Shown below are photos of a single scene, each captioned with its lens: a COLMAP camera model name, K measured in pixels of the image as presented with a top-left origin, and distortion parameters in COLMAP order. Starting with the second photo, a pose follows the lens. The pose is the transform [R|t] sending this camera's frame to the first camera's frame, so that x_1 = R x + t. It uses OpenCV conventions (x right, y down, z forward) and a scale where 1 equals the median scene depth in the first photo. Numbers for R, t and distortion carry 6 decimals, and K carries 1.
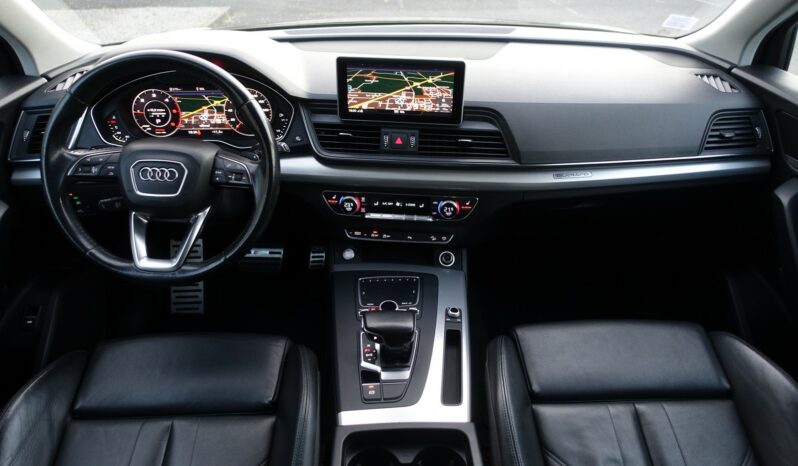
lens RADIAL K [[552.7, 0, 403.4], [0, 552.7, 229.9], [0, 0, 1]] dist [-0.011193, 0.004981]
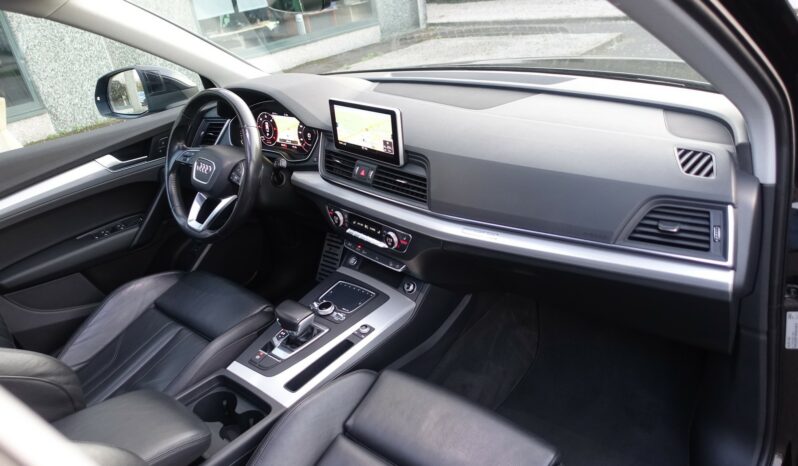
lens RADIAL K [[552.7, 0, 393.6], [0, 552.7, 229.7], [0, 0, 1]] dist [-0.011193, 0.004981]
pose [[0.731212, 0.217107, -0.646679, 0.831166], [-0.239390, 0.969378, 0.054763, -0.124220], [0.638766, 0.114765, 0.760794, 0.164125]]
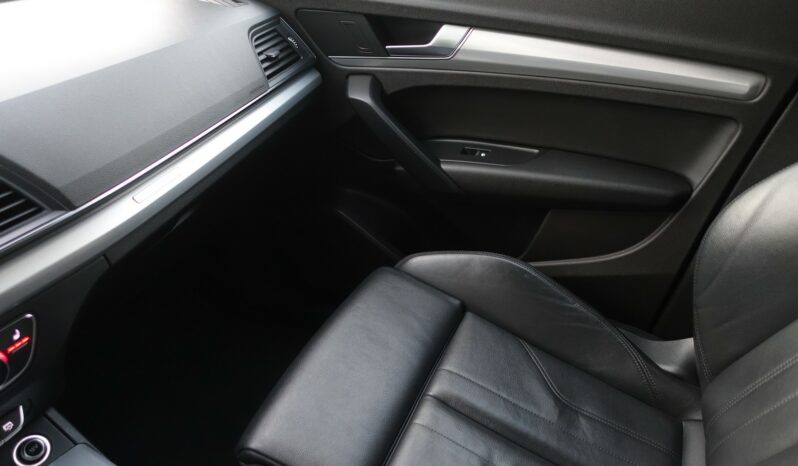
lens RADIAL K [[552.7, 0, 411.6], [0, 552.7, 235.1], [0, 0, 1]] dist [-0.011193, 0.004981]
pose [[0.431226, -0.514561, 0.741128, -0.046334], [0.498392, 0.820581, 0.279735, -0.085755], [-0.752097, 0.248744, 0.610309, 0.446532]]
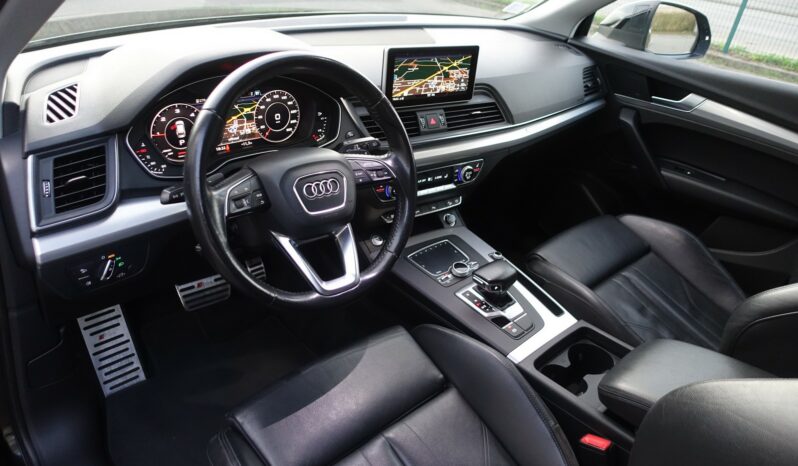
lens RADIAL K [[552.7, 0, 406.4], [0, 552.7, 230.0], [0, 0, 1]] dist [-0.011193, 0.004981]
pose [[0.754928, -0.261270, 0.601516, -0.779102], [0.245719, 0.963087, 0.109931, -0.086285], [-0.608034, 0.064814, 0.791261, 0.169552]]
